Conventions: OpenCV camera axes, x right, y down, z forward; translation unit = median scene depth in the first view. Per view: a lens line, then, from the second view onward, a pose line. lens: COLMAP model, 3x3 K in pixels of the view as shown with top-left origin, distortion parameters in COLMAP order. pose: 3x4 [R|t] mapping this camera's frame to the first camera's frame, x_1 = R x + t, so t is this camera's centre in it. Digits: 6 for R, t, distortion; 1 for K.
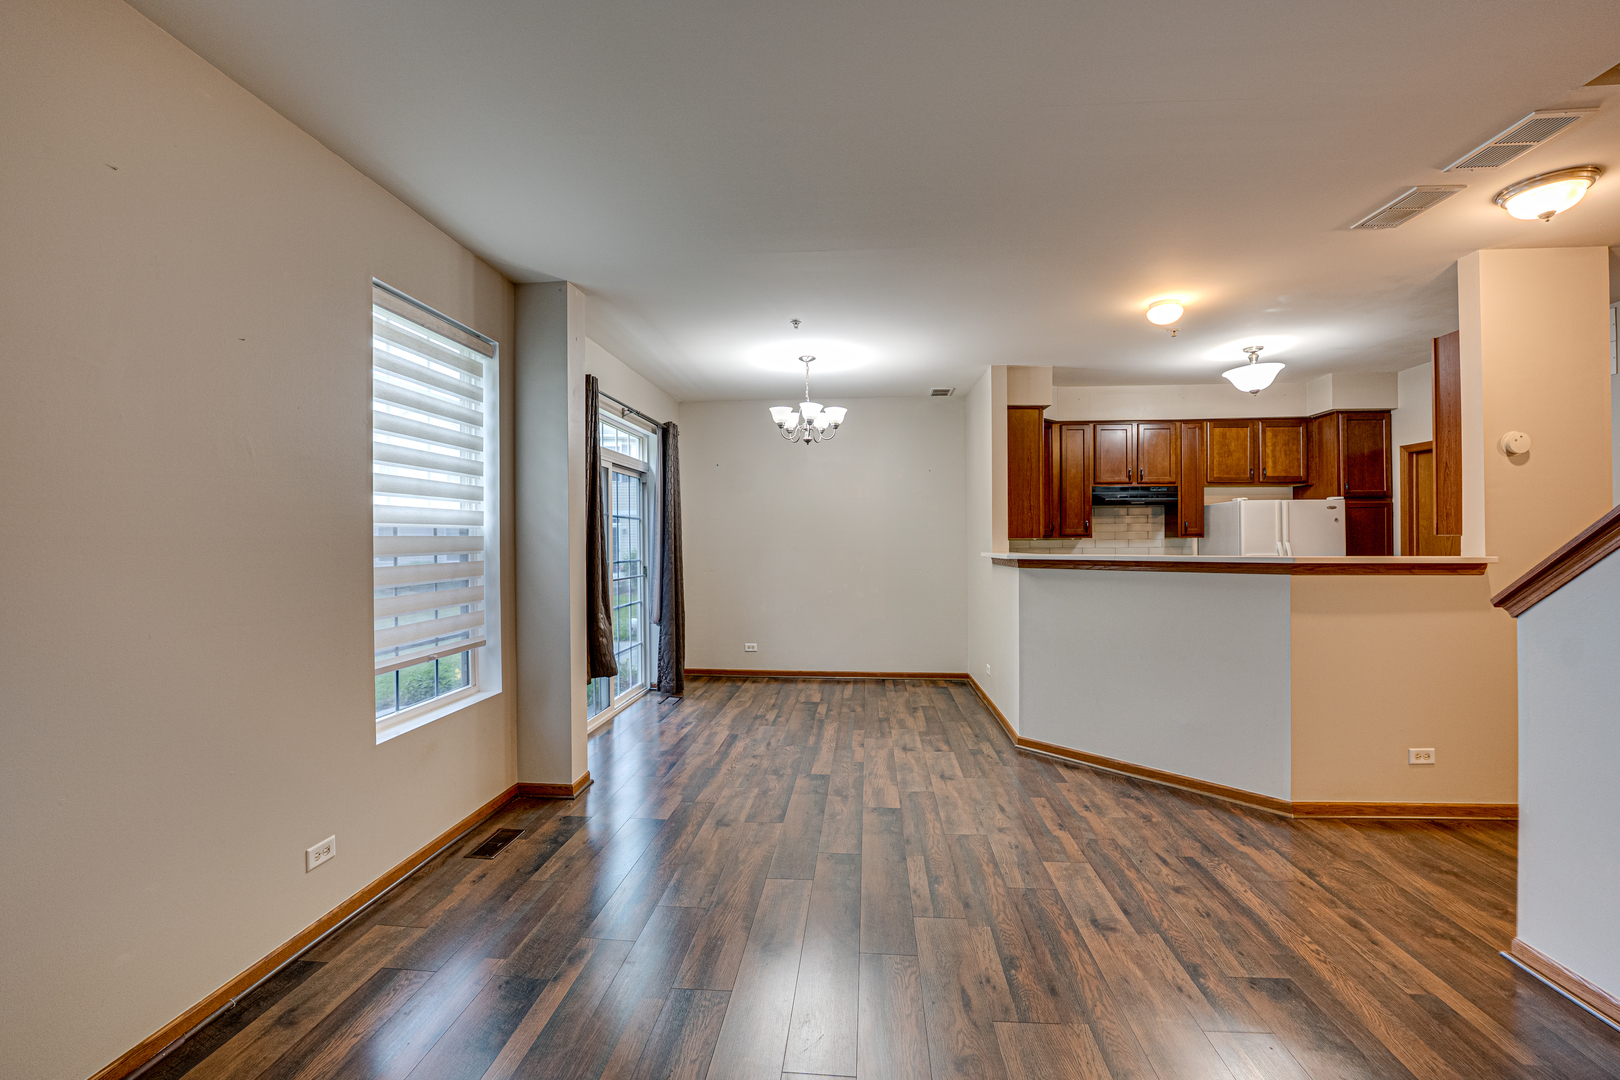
lens RADIAL K [[663.5, 0, 804.6], [0, 663.5, 539.7], [0, 0, 1]] dist [-0.033281, 0.004977]
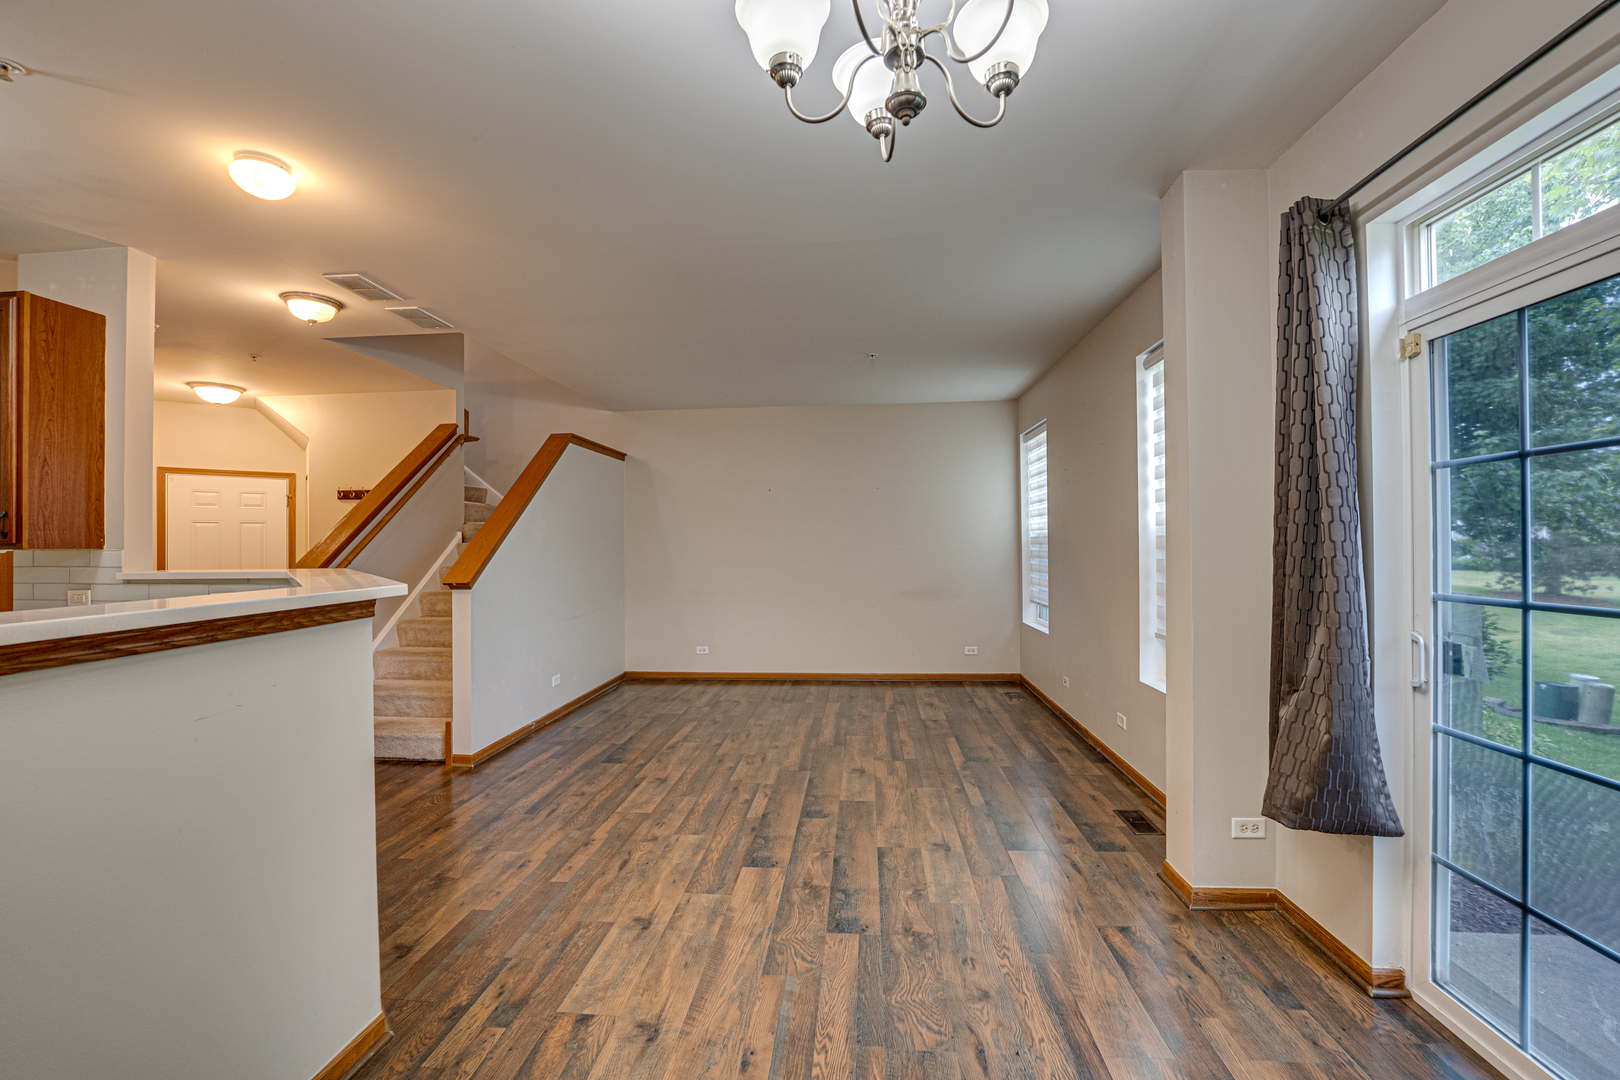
lens RADIAL K [[663.5, 0, 812.6], [0, 663.5, 540.8], [0, 0, 1]] dist [-0.033281, 0.004977]
pose [[-0.999754, 0.014883, -0.016436, 0.059700], [0.014947, 0.999881, -0.003786, -0.000362], [0.016377, -0.004030, -0.999858, 1.702849]]
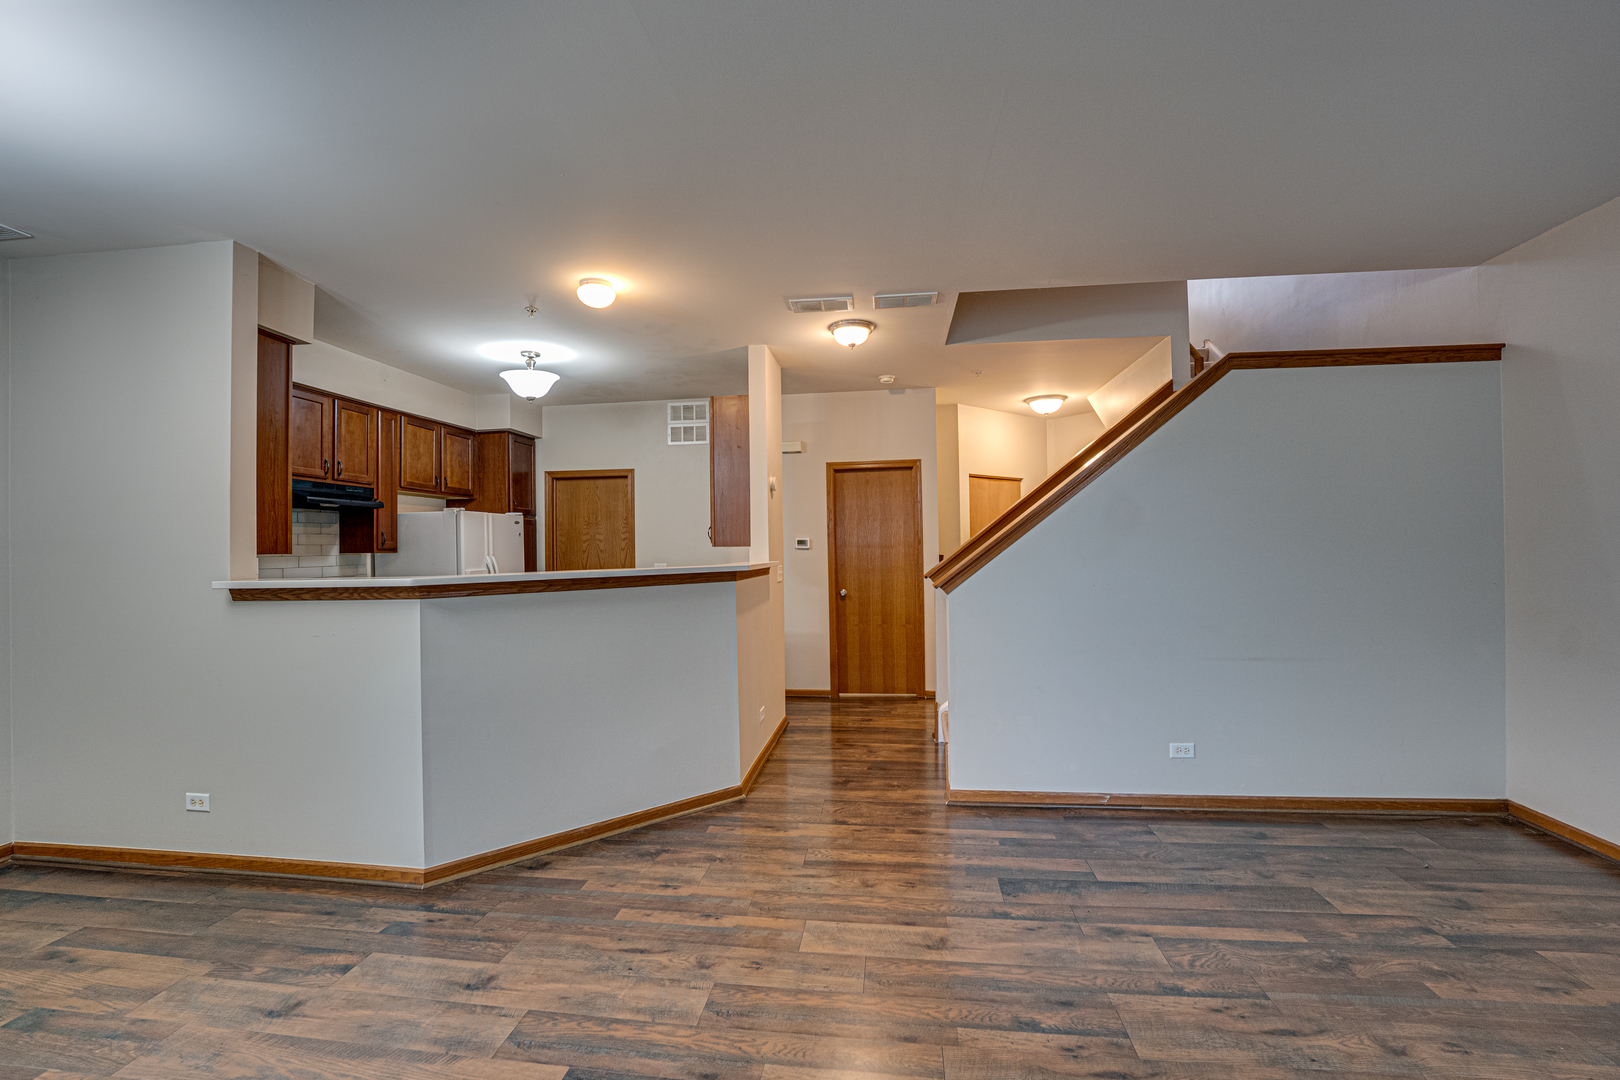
lens RADIAL K [[663.5, 0, 810.0], [0, 663.5, 542.1], [0, 0, 1]] dist [-0.033281, 0.004977]
pose [[0.034623, 0.011161, 0.999338, -0.337502], [0.015086, 0.999818, -0.011689, 0.001588], [-0.999287, 0.015481, 0.034448, 0.730369]]
